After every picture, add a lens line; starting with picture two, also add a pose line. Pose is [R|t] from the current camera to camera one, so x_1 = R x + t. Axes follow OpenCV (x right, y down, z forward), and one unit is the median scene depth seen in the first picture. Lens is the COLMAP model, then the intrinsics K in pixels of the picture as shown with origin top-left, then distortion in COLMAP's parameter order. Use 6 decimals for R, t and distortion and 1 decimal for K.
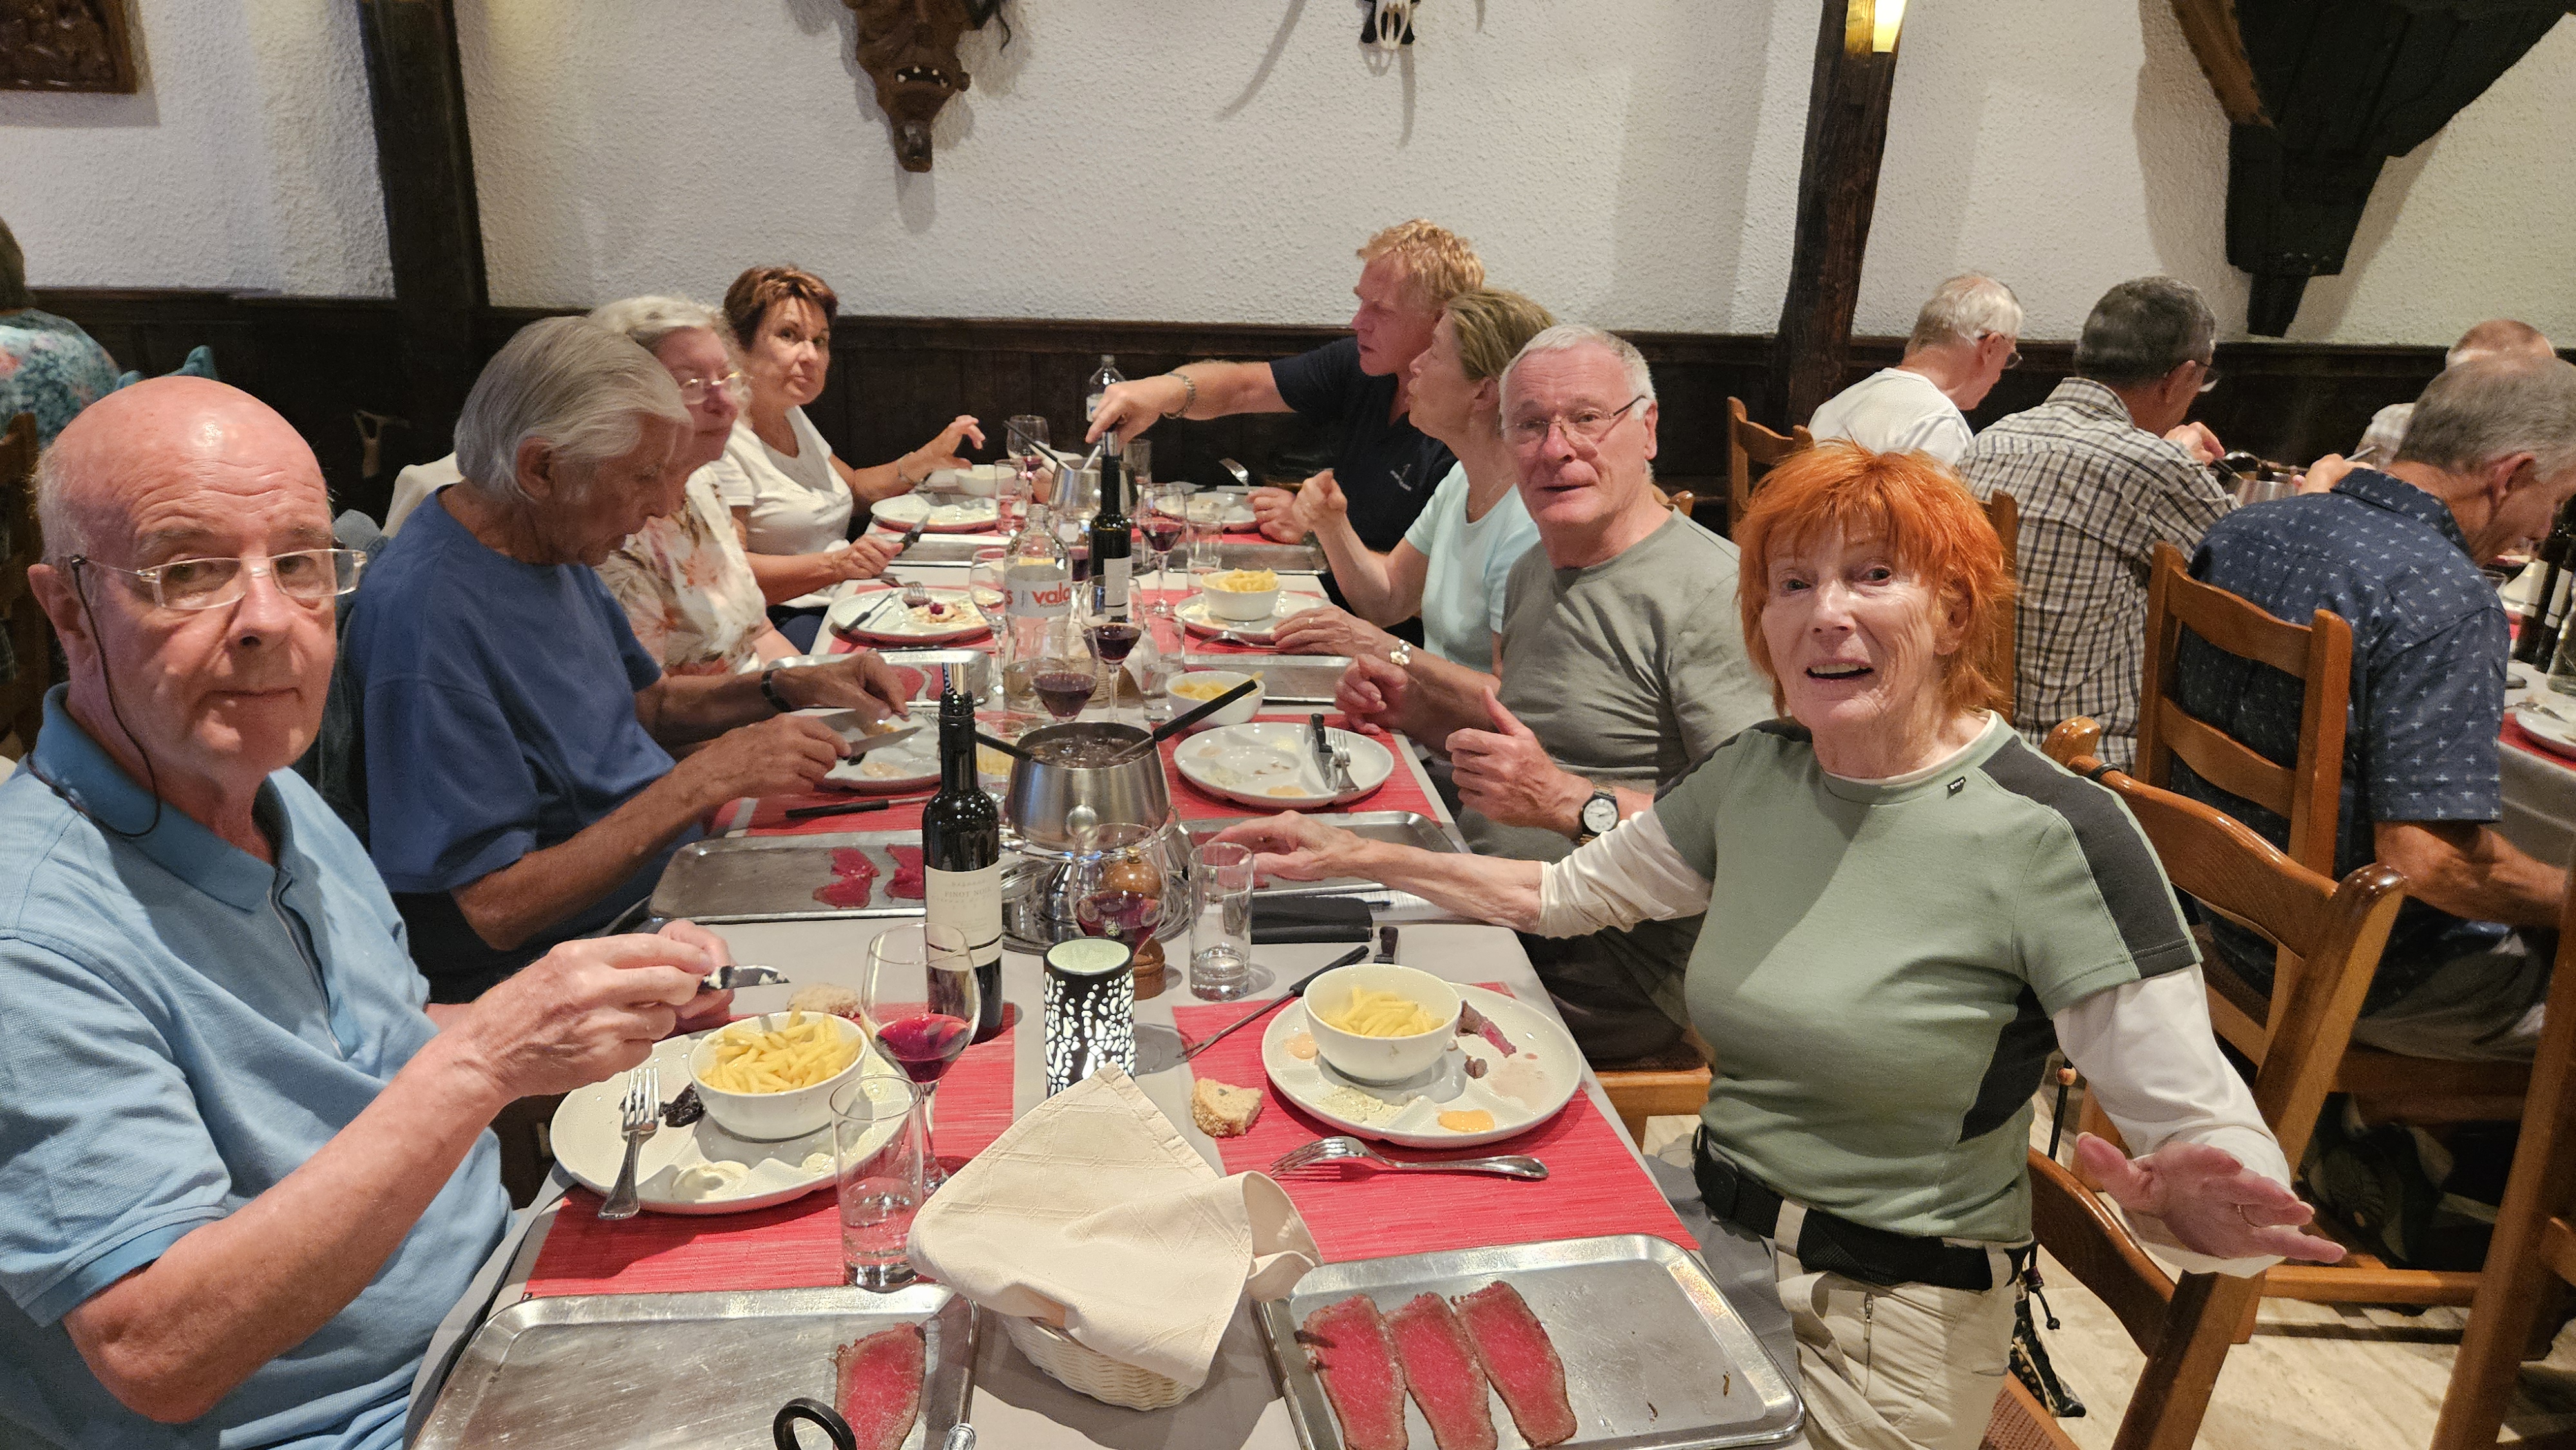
lens RADIAL K [[1712.1, 0, 1293.0], [0, 1712.1, 781.7], [0, 0, 1]] dist [0.061415, -0.048937]
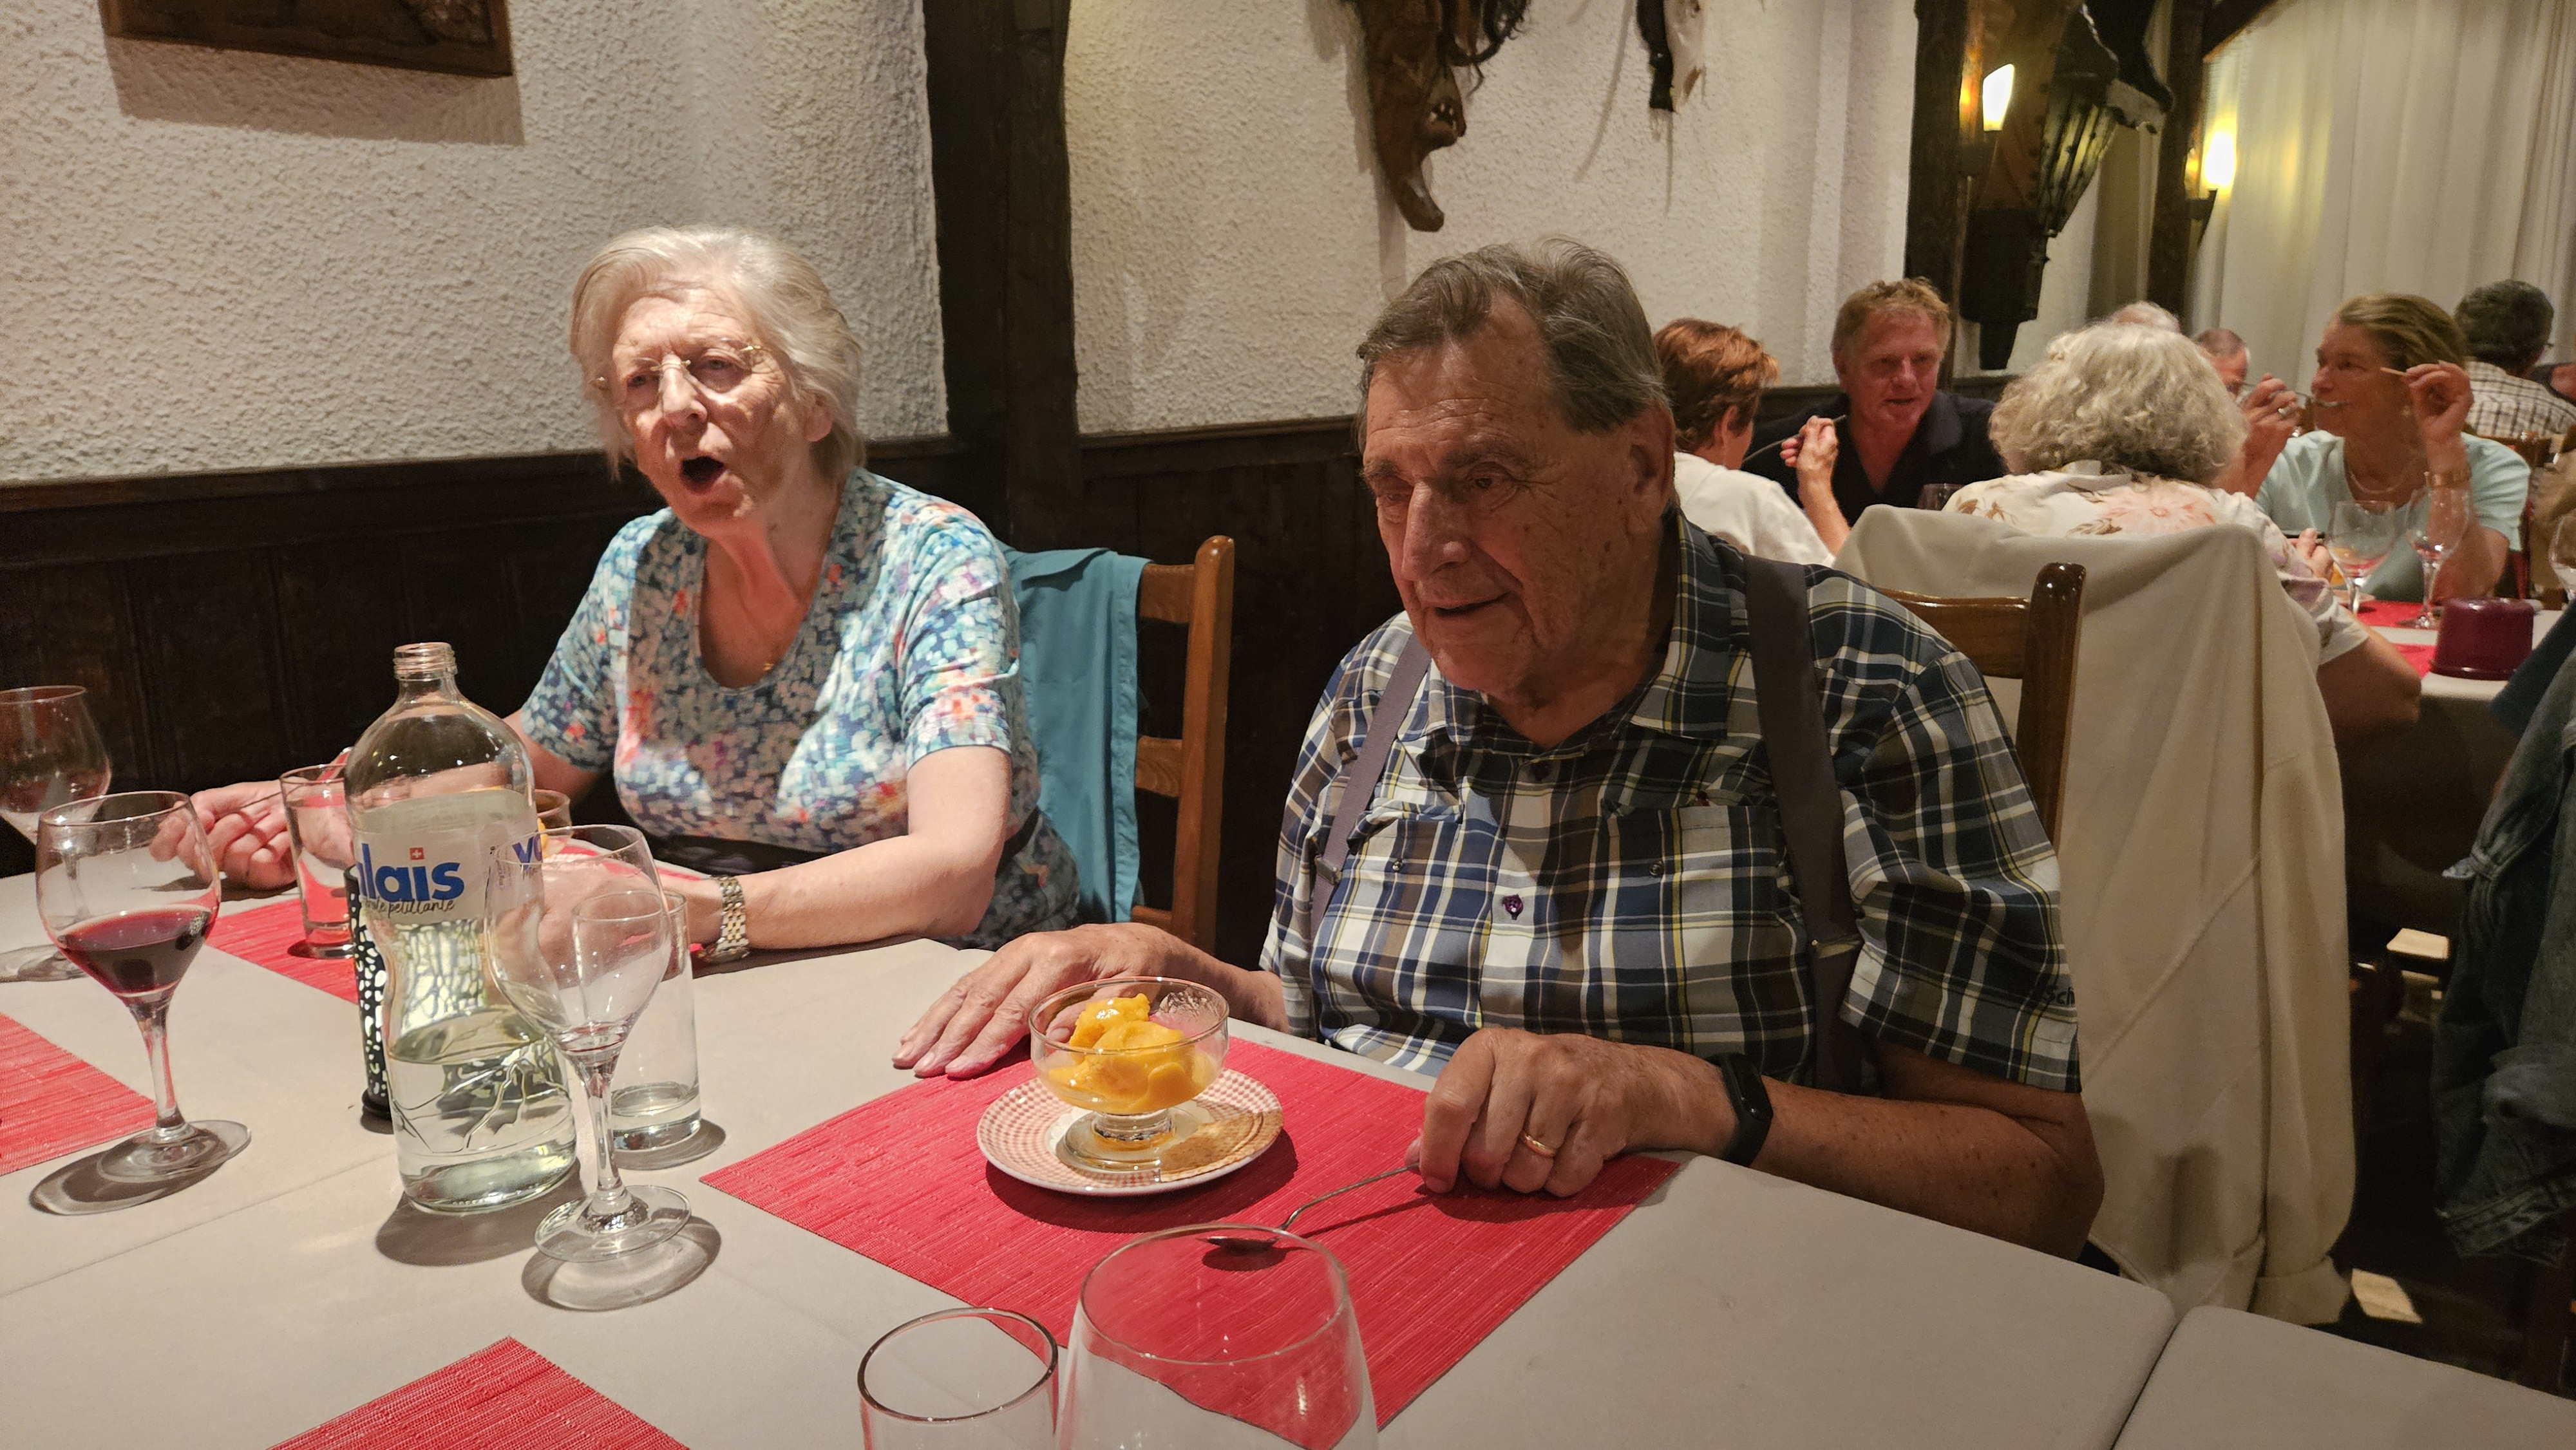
lens RADIAL K [[1712.1, 0, 1293.1], [0, 1712.1, 747.1], [0, 0, 1]] dist [0.061415, -0.048937]
pose [[0.709851, -0.196213, 0.676470, -0.850396], [0.259046, 0.965829, 0.008314, -0.143481], [-0.654986, 0.169335, 0.736423, 0.487372]]
